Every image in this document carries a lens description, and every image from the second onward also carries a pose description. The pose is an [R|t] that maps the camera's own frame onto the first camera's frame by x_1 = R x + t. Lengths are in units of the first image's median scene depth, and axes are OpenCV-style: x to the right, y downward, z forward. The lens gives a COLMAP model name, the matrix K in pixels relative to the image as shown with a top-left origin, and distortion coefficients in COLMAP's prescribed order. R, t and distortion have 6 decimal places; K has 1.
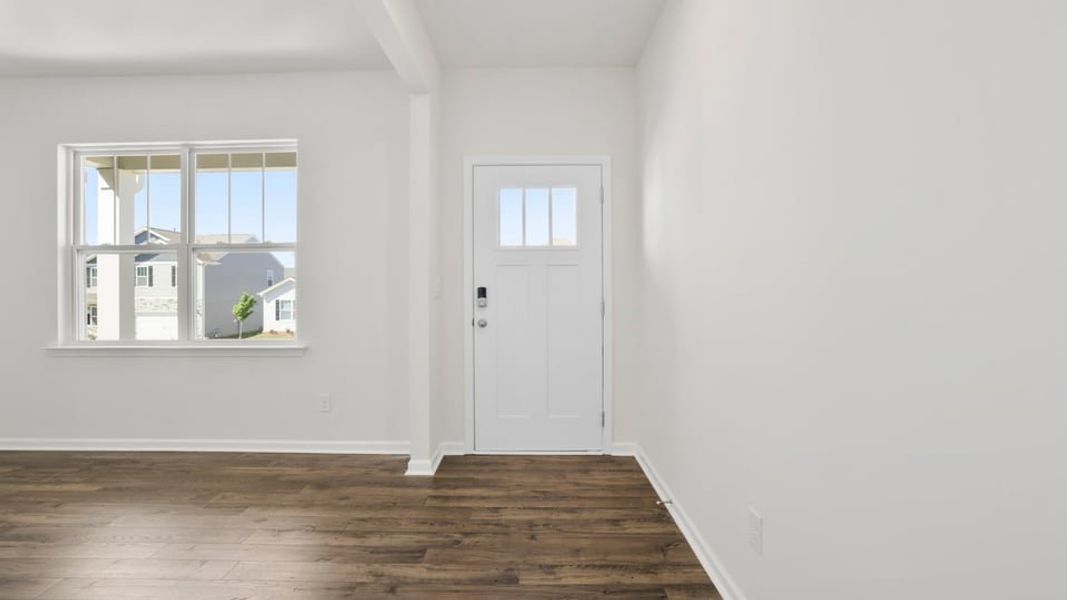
lens RADIAL K [[480.3, 0, 530.0], [0, 480.3, 282.1], [0, 0, 1]] dist [-0.043408, 0.017431]
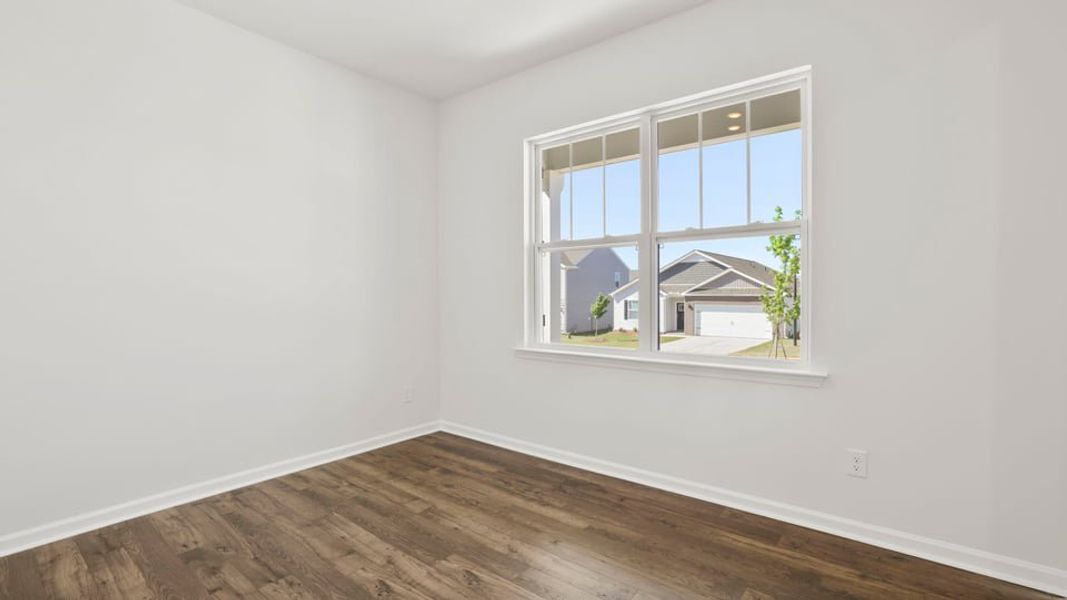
lens RADIAL K [[480.3, 0, 530.0], [0, 480.3, 282.1], [0, 0, 1]] dist [-0.043408, 0.017431]
pose [[0.790538, -0.012162, -0.612292, -0.284372], [0.011104, 0.999923, -0.005525, 0.004537], [0.612312, -0.002431, 0.790612, 0.160763]]
